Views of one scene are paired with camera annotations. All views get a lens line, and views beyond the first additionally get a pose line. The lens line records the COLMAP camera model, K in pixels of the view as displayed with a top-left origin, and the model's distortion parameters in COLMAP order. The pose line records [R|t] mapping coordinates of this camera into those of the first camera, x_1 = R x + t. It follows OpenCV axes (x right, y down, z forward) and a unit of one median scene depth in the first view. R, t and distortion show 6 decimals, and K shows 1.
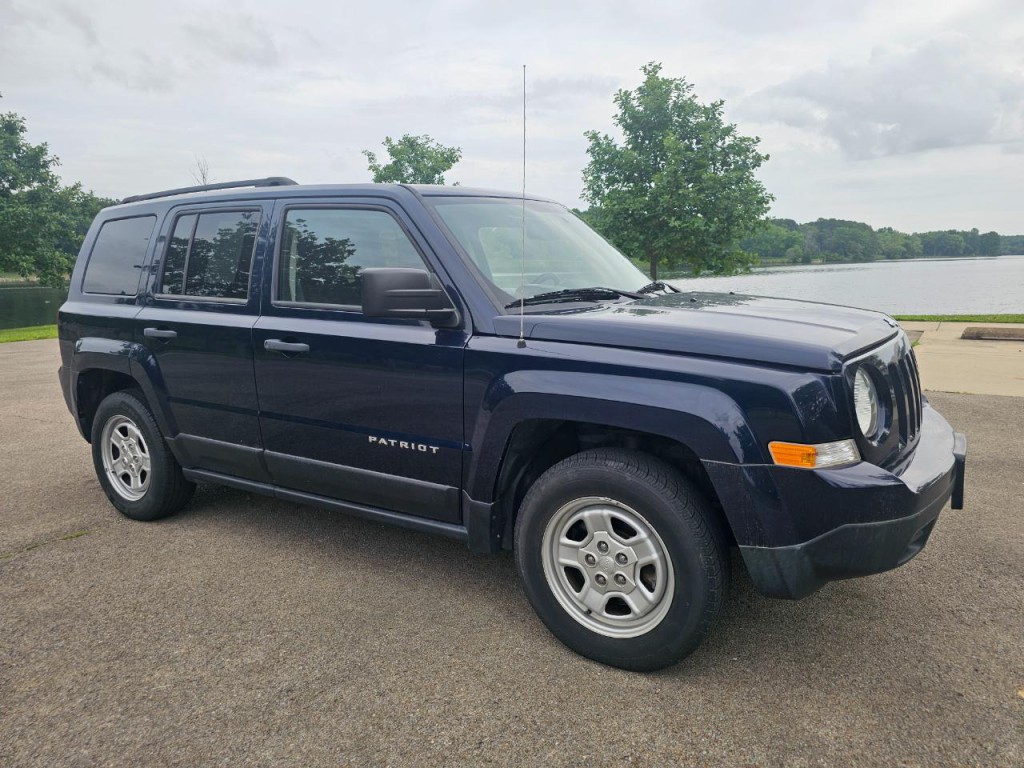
lens RADIAL K [[691.0, 0, 521.3], [0, 691.0, 384.4], [0, 0, 1]] dist [0.051587, -0.040127]
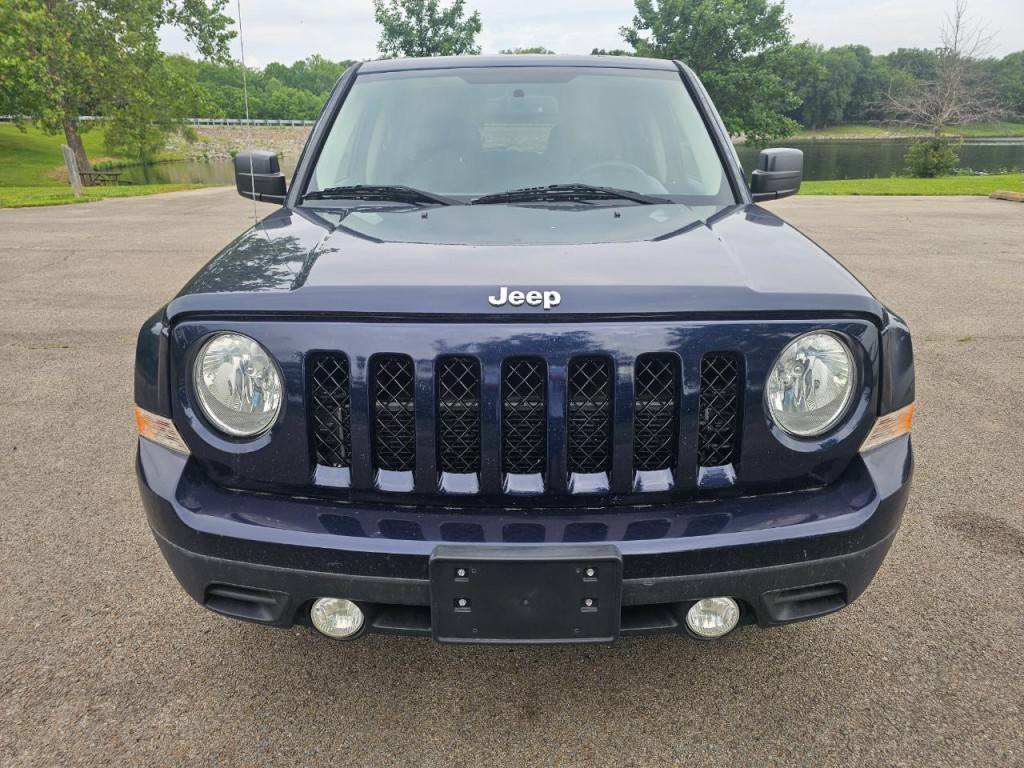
lens RADIAL K [[691.0, 0, 521.3], [0, 691.0, 384.4], [0, 0, 1]] dist [0.051587, -0.040127]
pose [[0.517246, 0.299772, -0.801619, 0.761403], [-0.148849, 0.953885, 0.260668, -0.151218], [0.842793, -0.015509, 0.538014, 0.863169]]
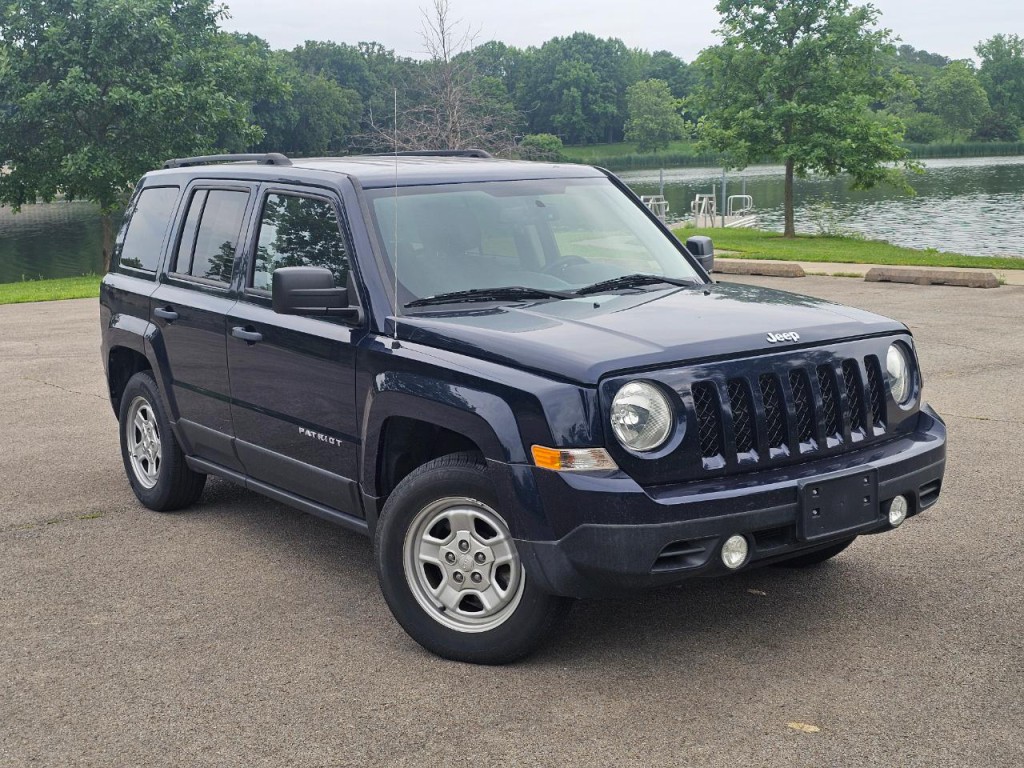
lens RADIAL K [[1374.1, 0, 512.0], [0, 1374.1, 384.0], [0, 0, 1]] dist [0.239091, -0.762481]
pose [[0.921318, 0.051635, -0.385366, 0.692516], [-0.051396, 0.998619, 0.010929, -0.021836], [0.385398, 0.009738, 0.922699, -0.613437]]
